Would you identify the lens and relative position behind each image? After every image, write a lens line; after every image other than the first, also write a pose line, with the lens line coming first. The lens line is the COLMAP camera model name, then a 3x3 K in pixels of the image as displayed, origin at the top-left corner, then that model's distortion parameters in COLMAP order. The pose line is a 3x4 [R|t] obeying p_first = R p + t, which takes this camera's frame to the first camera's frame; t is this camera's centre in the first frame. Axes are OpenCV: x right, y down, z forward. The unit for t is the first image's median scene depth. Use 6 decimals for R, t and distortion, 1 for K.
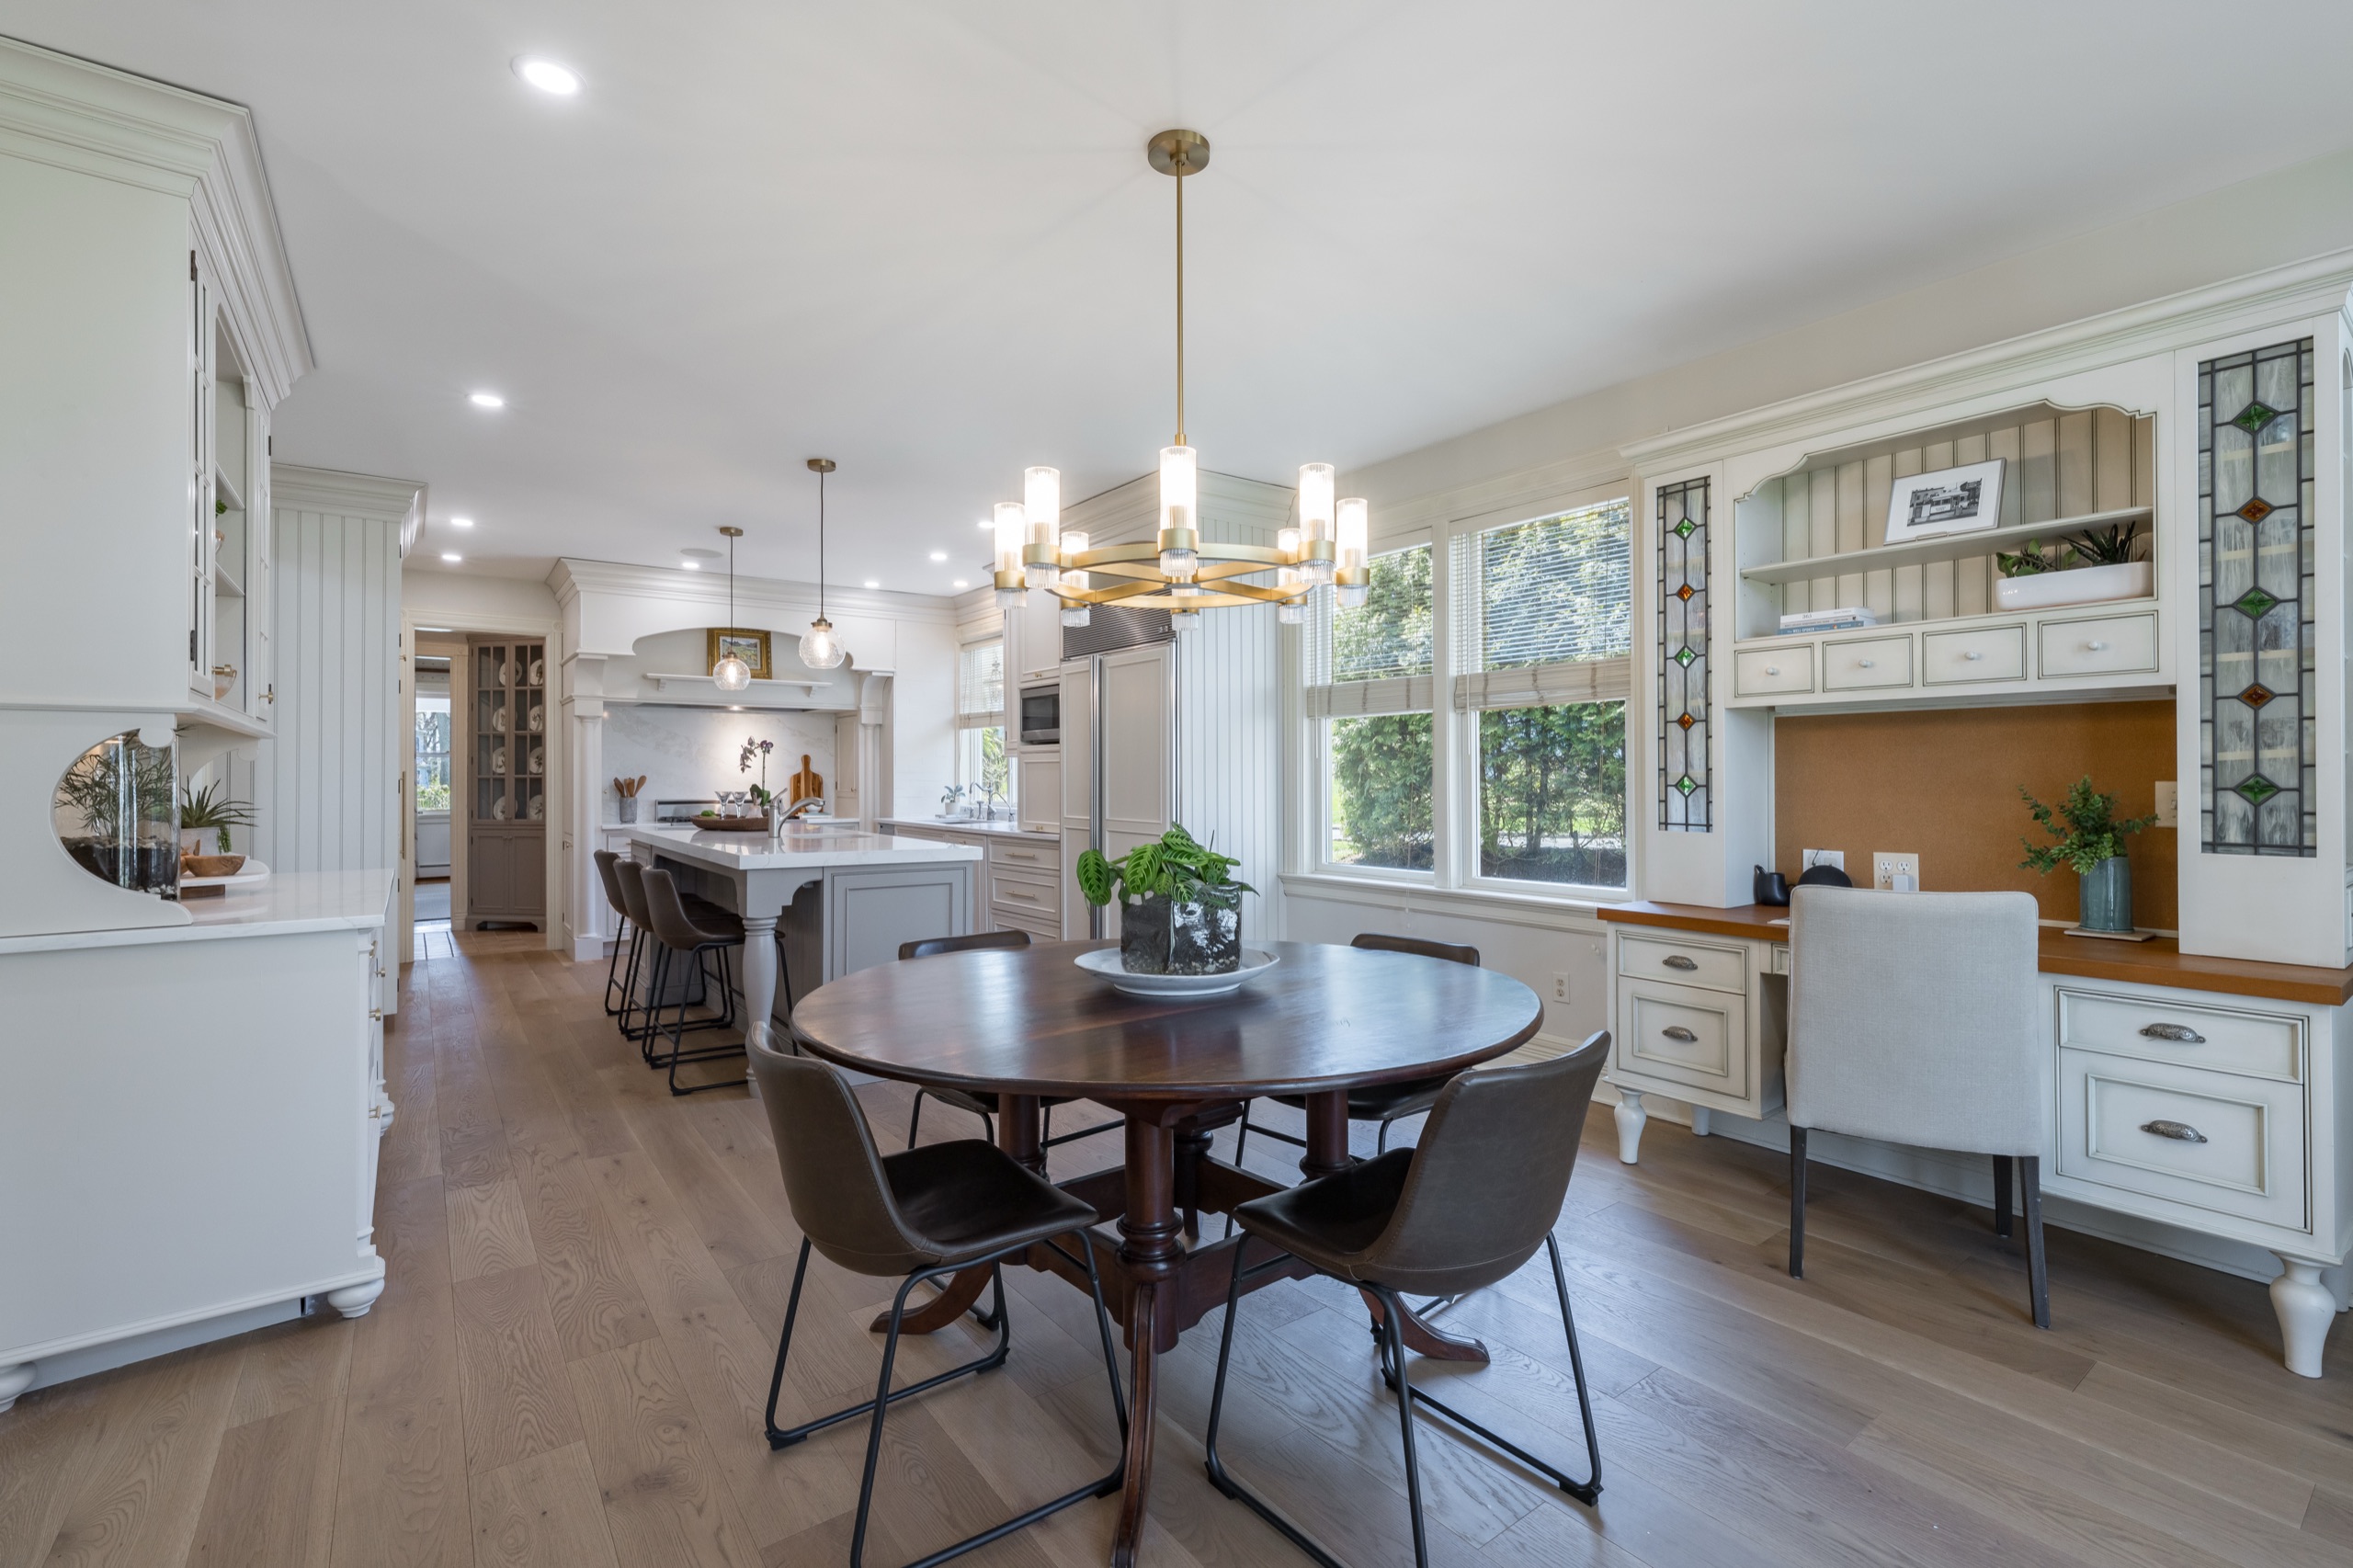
lens RADIAL K [[1035.9, 0, 1188.0], [0, 1035.9, 774.2], [0, 0, 1]] dist [0.002825, 0.000794]
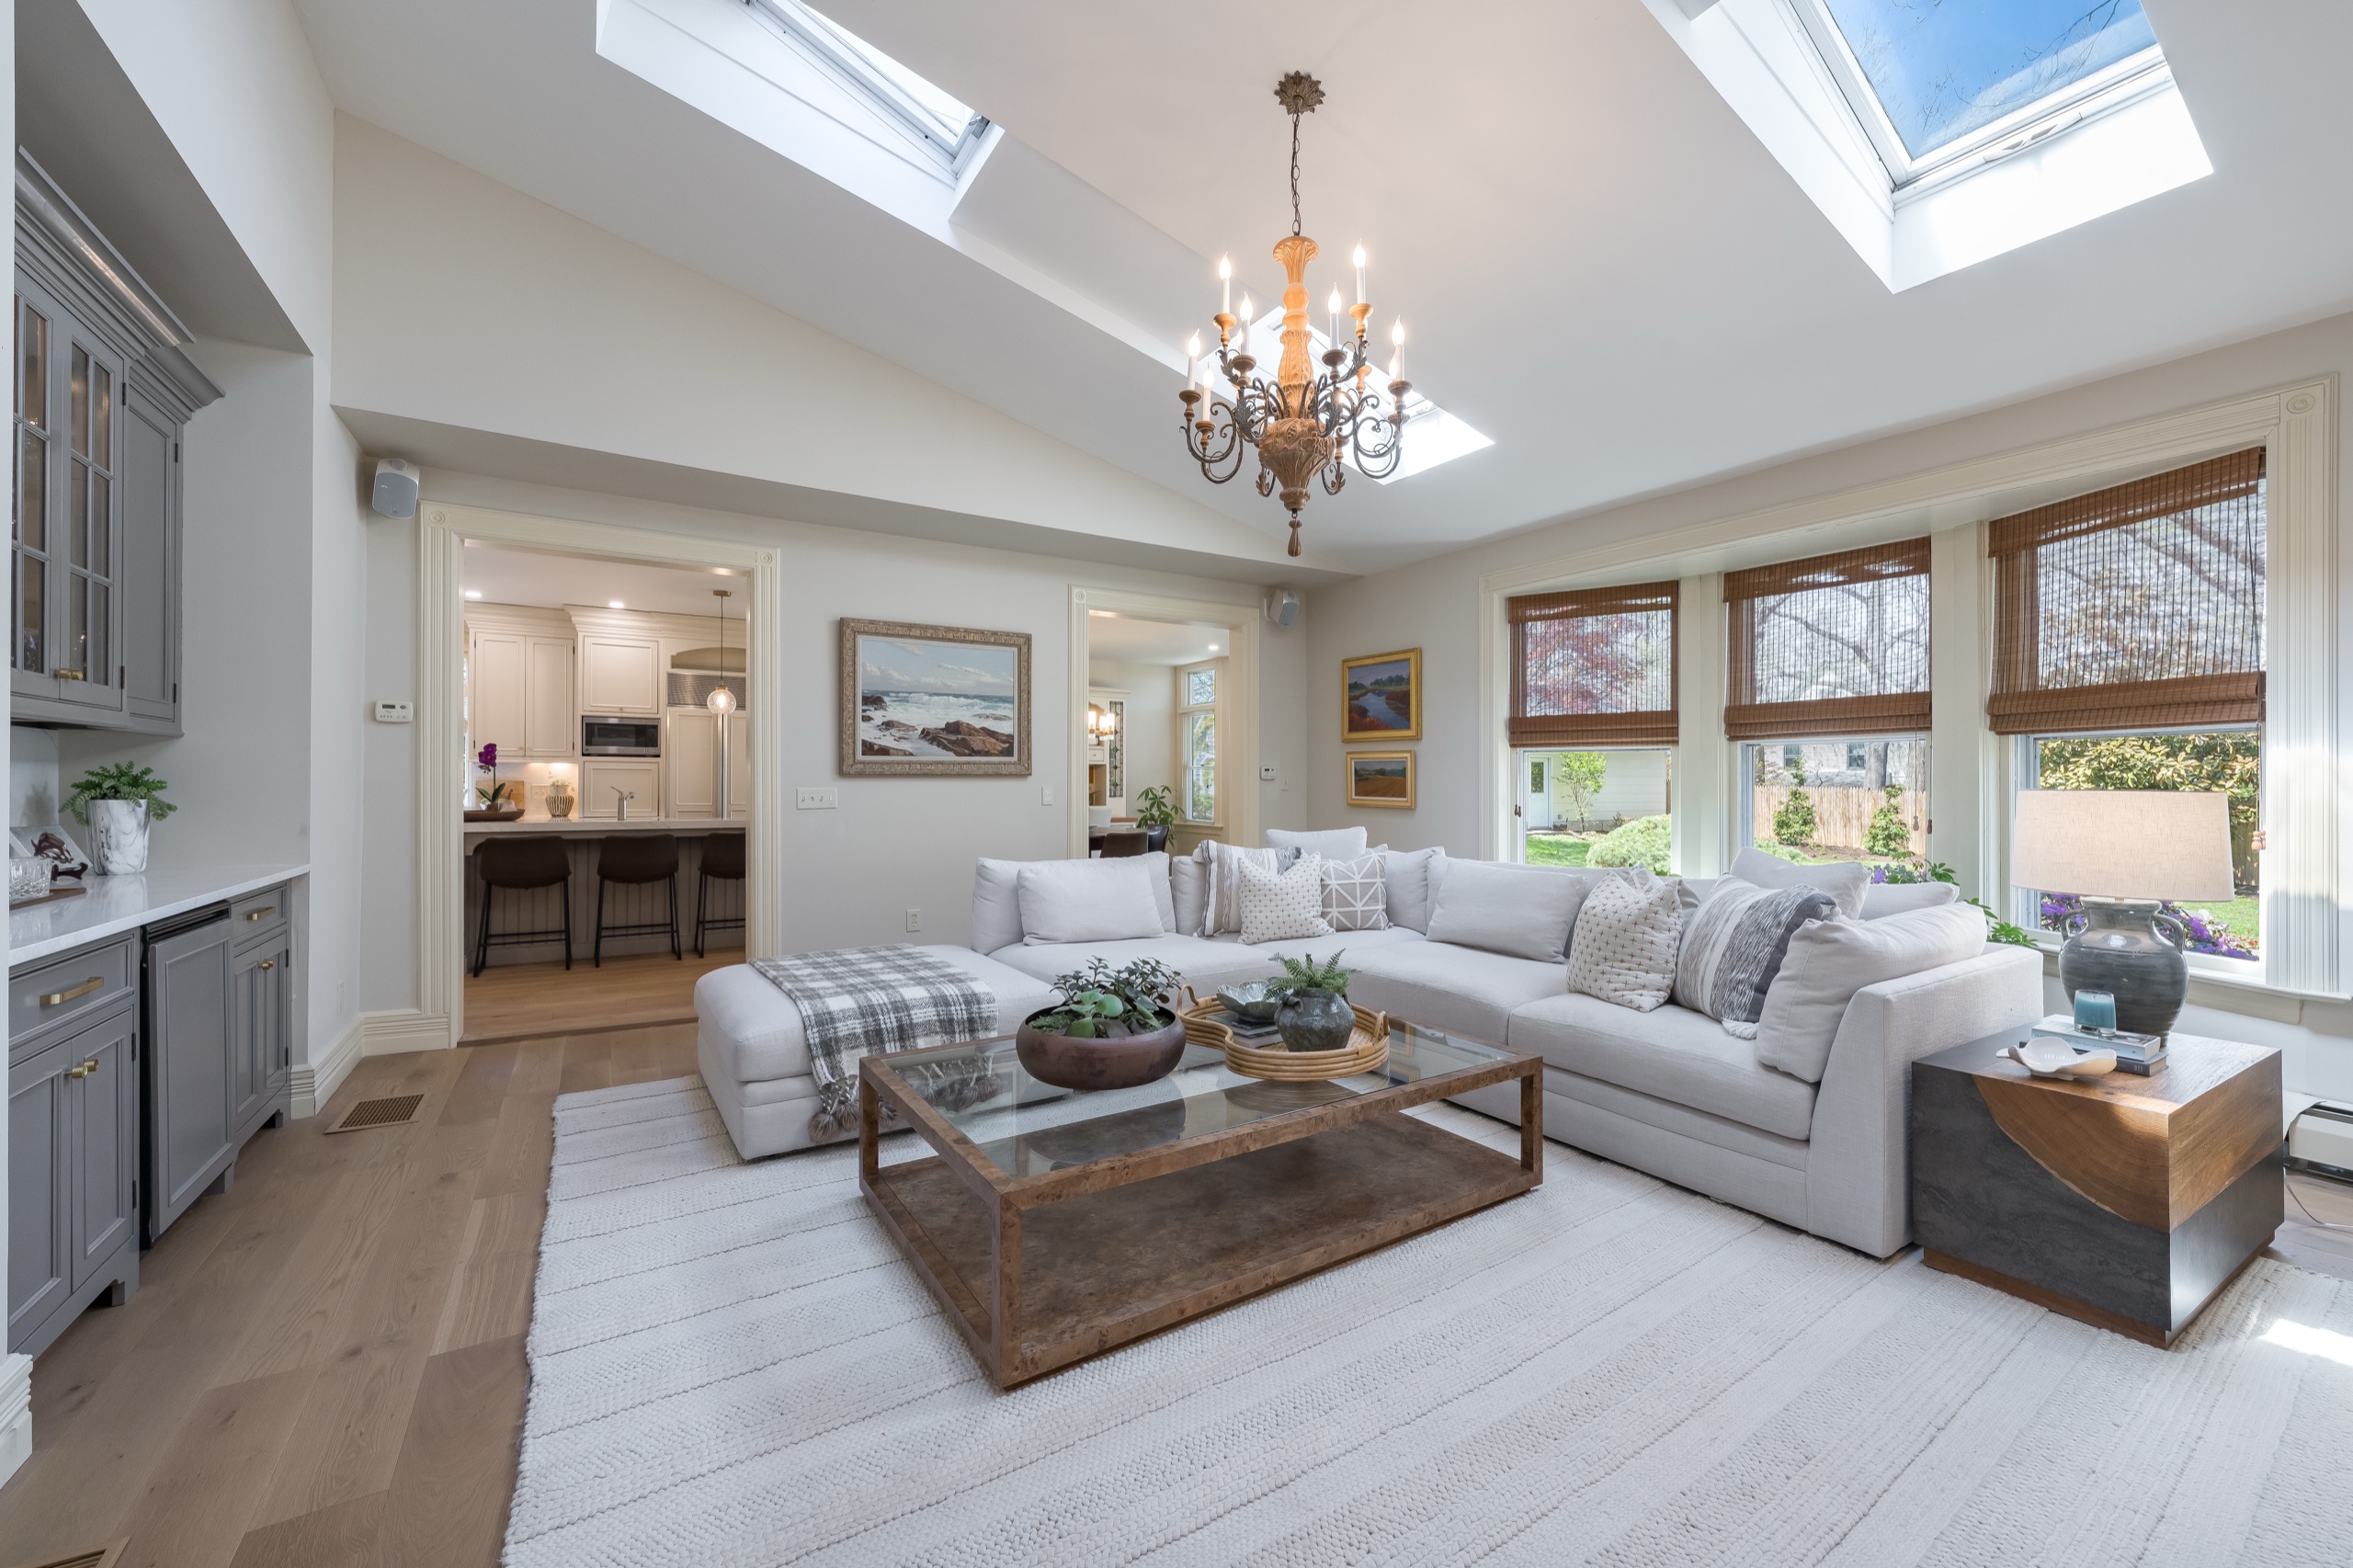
lens RADIAL K [[933.9, 0, 1176.5], [0, 933.9, 784.0], [0, 0, 1]] dist [0.000388, 0.000022]
pose [[0.083109, 0.003401, 0.996535, -1.153330], [-0.010423, 0.999942, -0.002543, 0.005499], [-0.996486, -0.010176, 0.083139, 0.067196]]
